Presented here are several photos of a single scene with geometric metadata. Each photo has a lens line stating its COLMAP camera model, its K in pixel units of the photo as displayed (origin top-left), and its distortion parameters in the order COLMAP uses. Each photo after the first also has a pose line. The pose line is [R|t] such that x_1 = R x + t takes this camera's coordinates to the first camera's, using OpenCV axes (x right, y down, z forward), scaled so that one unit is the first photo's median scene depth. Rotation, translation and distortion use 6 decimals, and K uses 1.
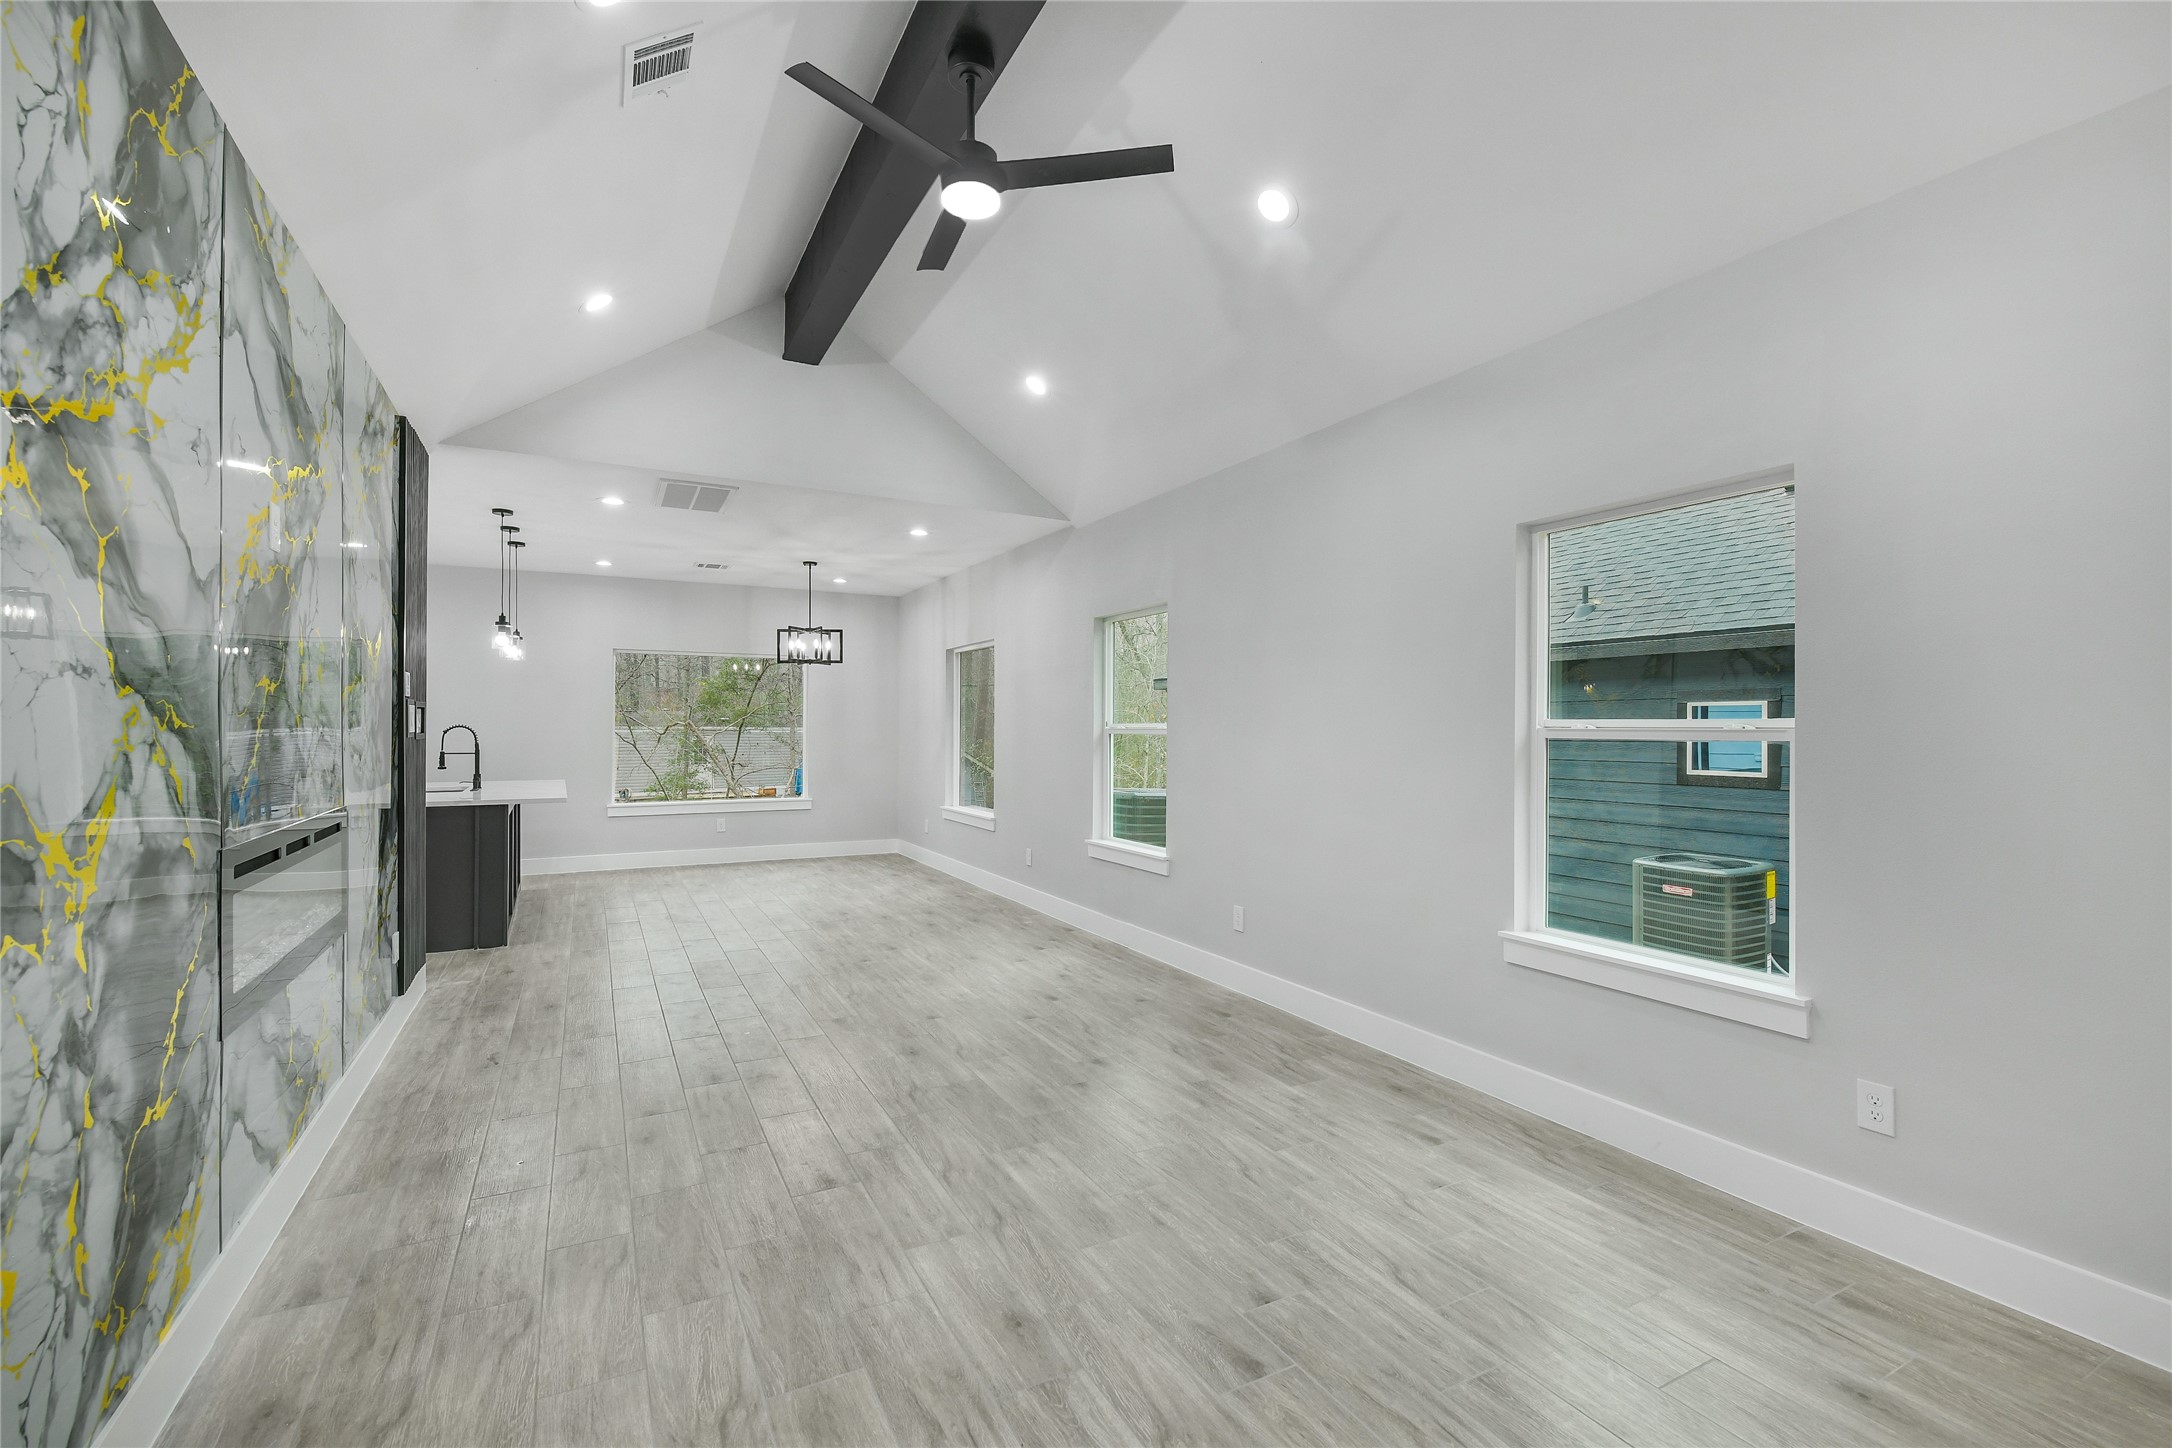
lens RADIAL K [[946.2, 0, 1087.2], [0, 946.2, 724.8], [0, 0, 1]] dist [0.010491, -0.009542]
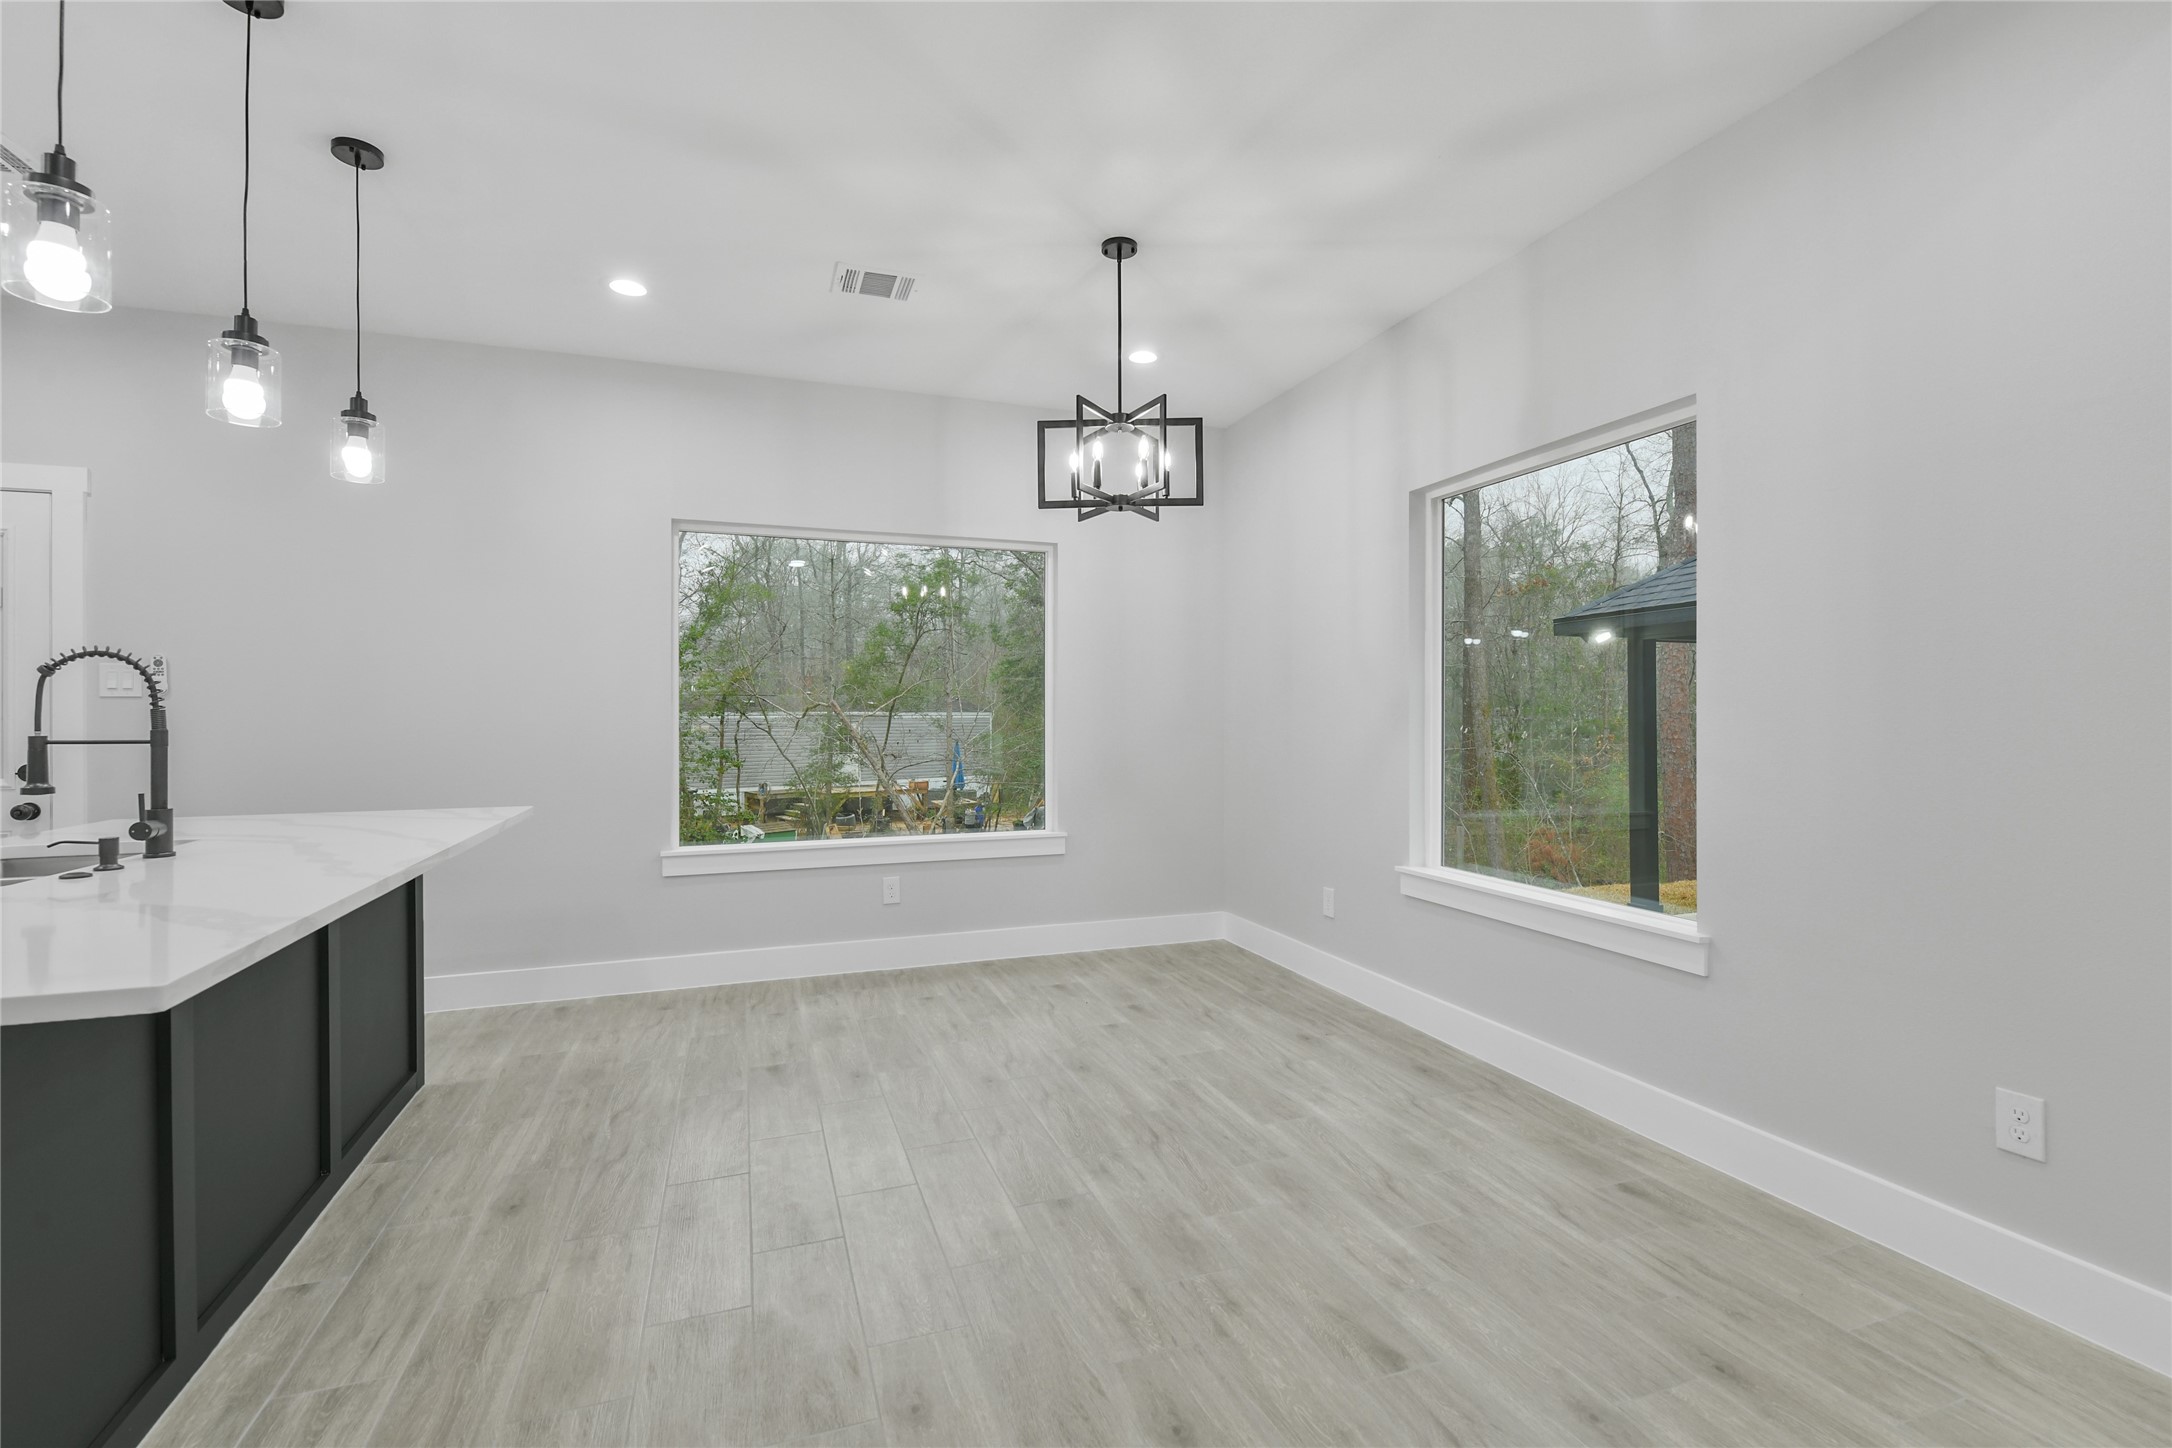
lens RADIAL K [[950.9, 0, 1083.4], [0, 950.9, 715.9], [0, 0, 1]] dist [0.011967, -0.010563]
pose [[0.989922, -0.005493, -0.141508, -0.679107], [0.005936, 0.999979, 0.002713, 0.050558], [0.141490, -0.003526, 0.989933, 1.643971]]
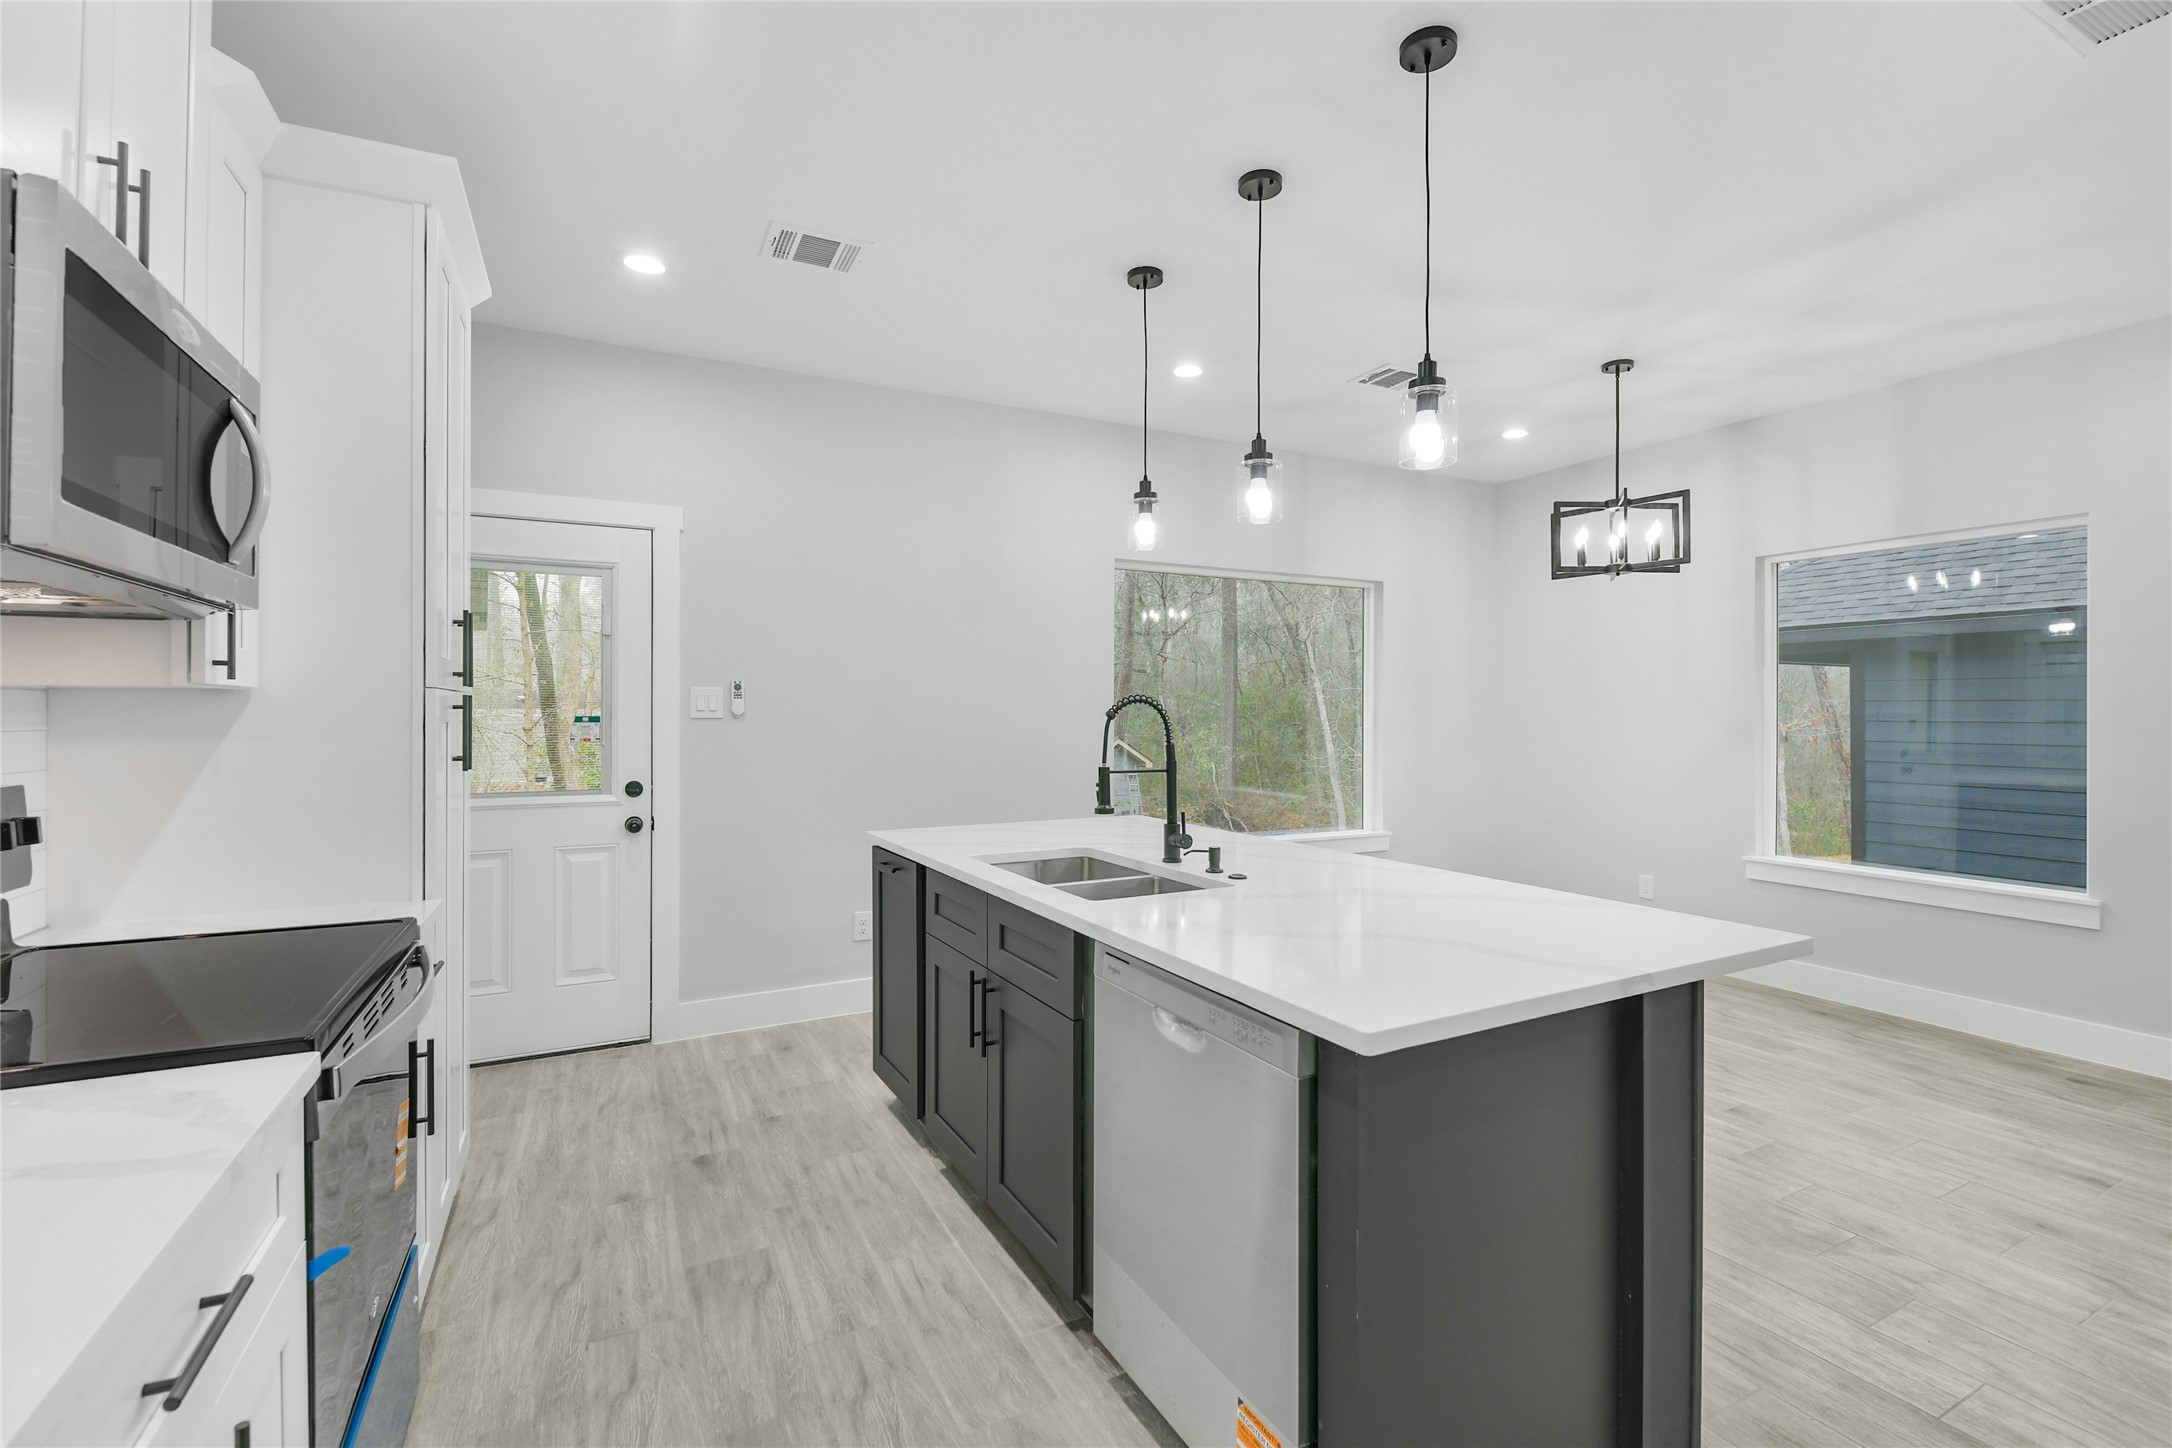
lens RADIAL K [[949.3, 0, 1094.6], [0, 949.3, 705.6], [0, 0, 1]] dist [0.014011, -0.010123]
pose [[0.999983, -0.000890, -0.005784, -1.495058], [0.000877, 0.999997, -0.002316, 0.009620], [0.005786, 0.002311, 0.999981, 1.366468]]
